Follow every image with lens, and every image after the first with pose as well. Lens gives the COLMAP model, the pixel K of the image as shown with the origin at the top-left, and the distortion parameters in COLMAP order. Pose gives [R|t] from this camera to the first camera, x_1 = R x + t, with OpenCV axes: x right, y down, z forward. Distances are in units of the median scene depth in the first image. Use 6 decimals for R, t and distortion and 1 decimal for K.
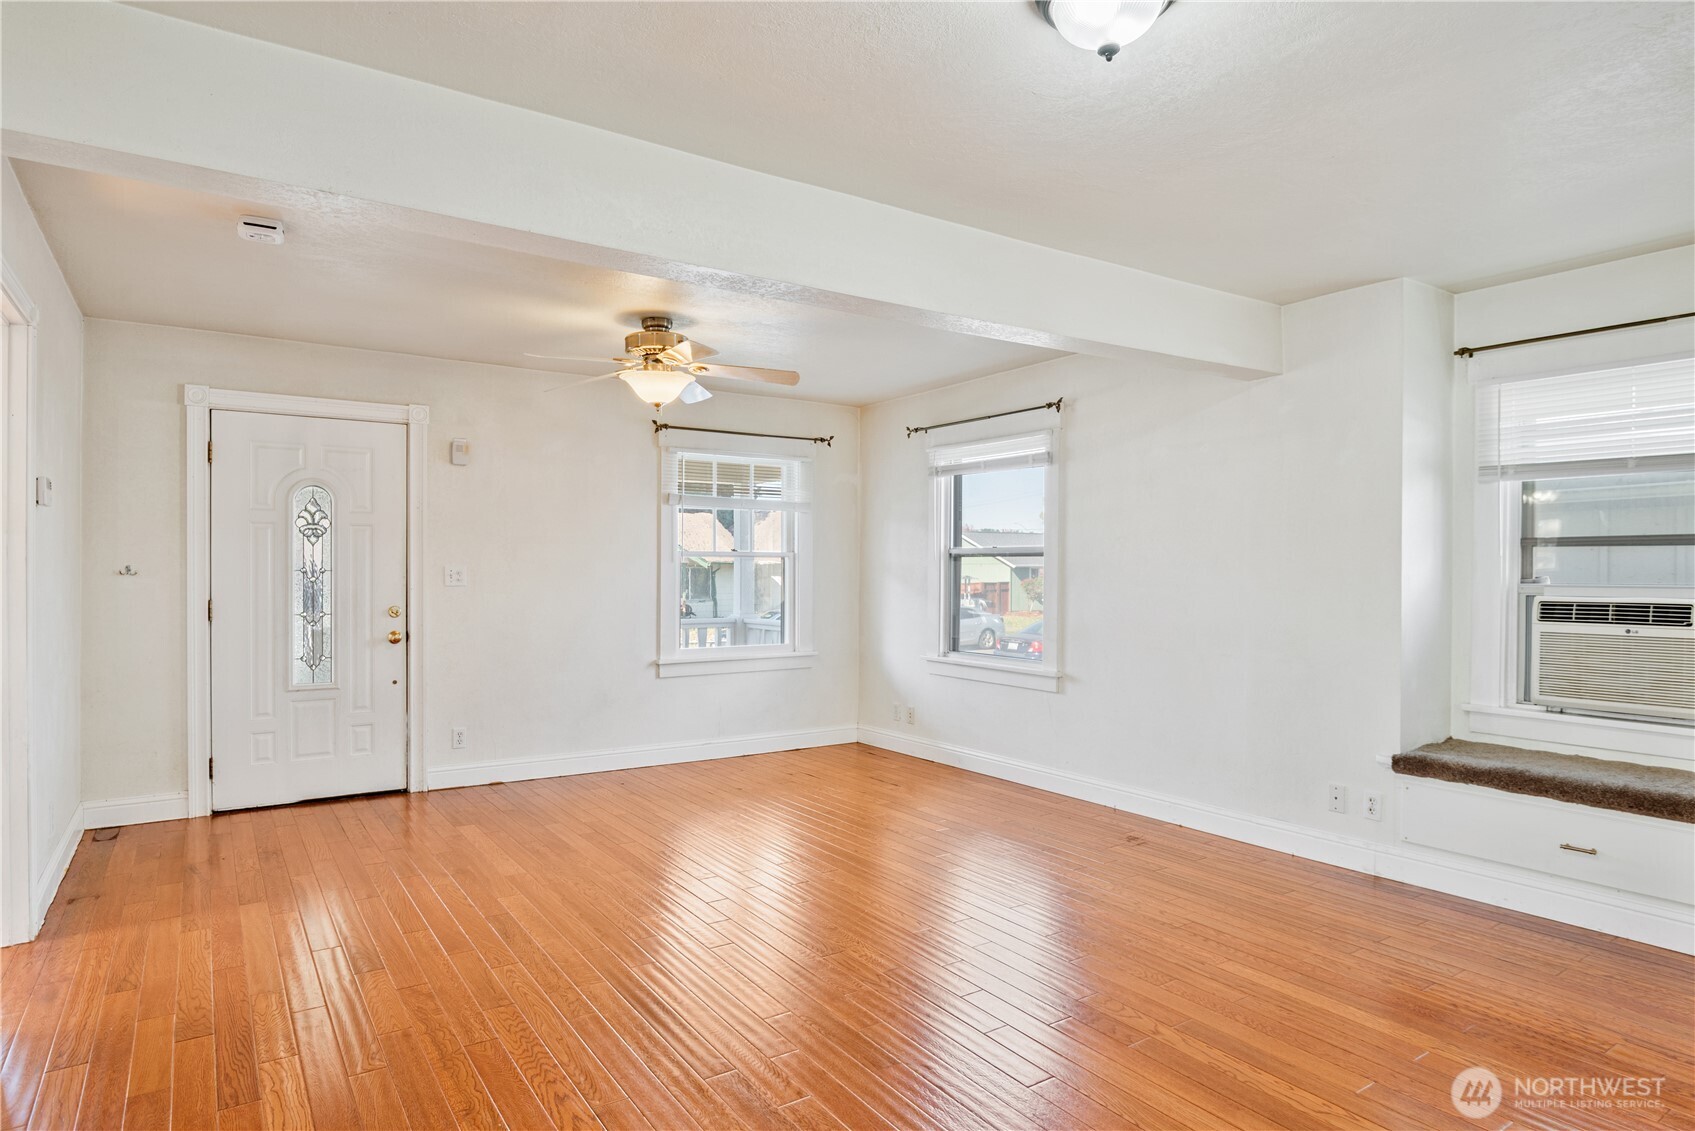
lens RADIAL K [[971.2, 0, 847.5], [0, 971.2, 565.5], [0, 0, 1]] dist [-0.000914, 0.000233]
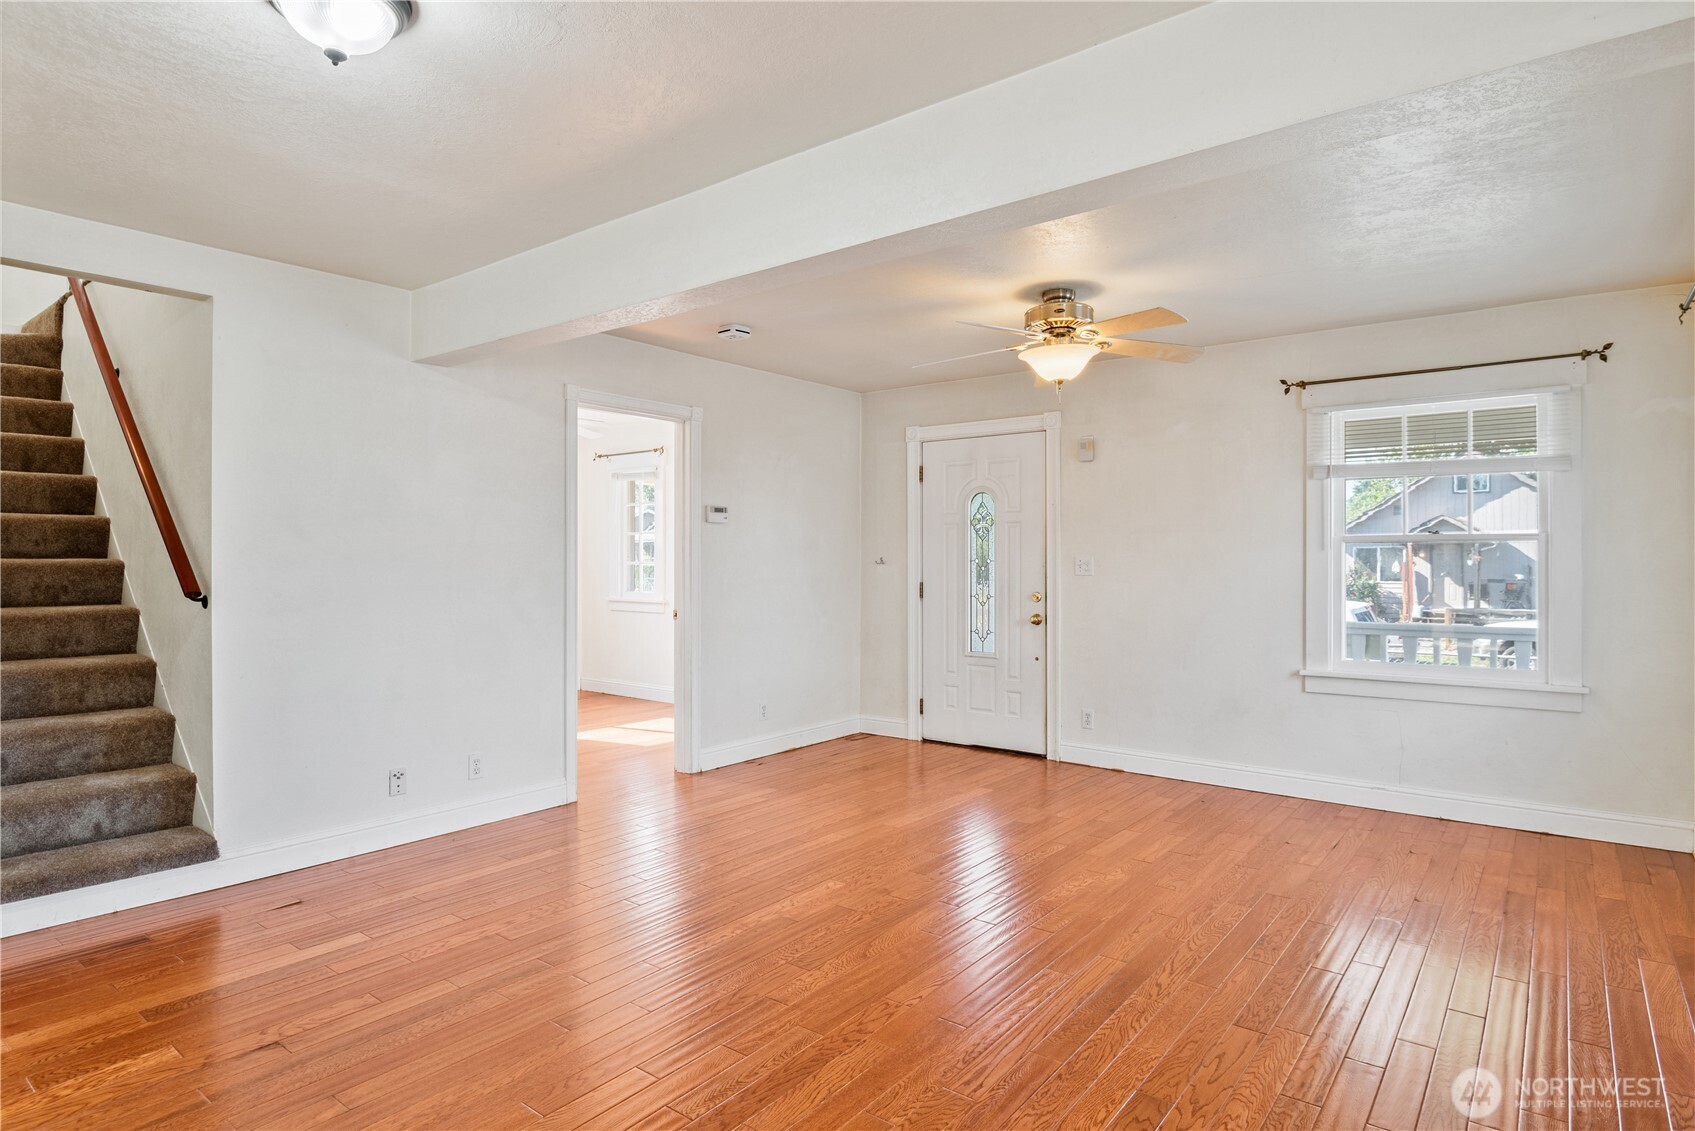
lens RADIAL K [[922.4, 0, 847.5], [0, 922.4, 565.5], [0, 0, 1]] dist [-0.004657, -0.001876]
pose [[0.312540, 0.002593, -0.949901, 0.489716], [0.003087, 0.999988, 0.003745, 0.005722], [0.949900, -0.004103, 0.312528, 0.450727]]
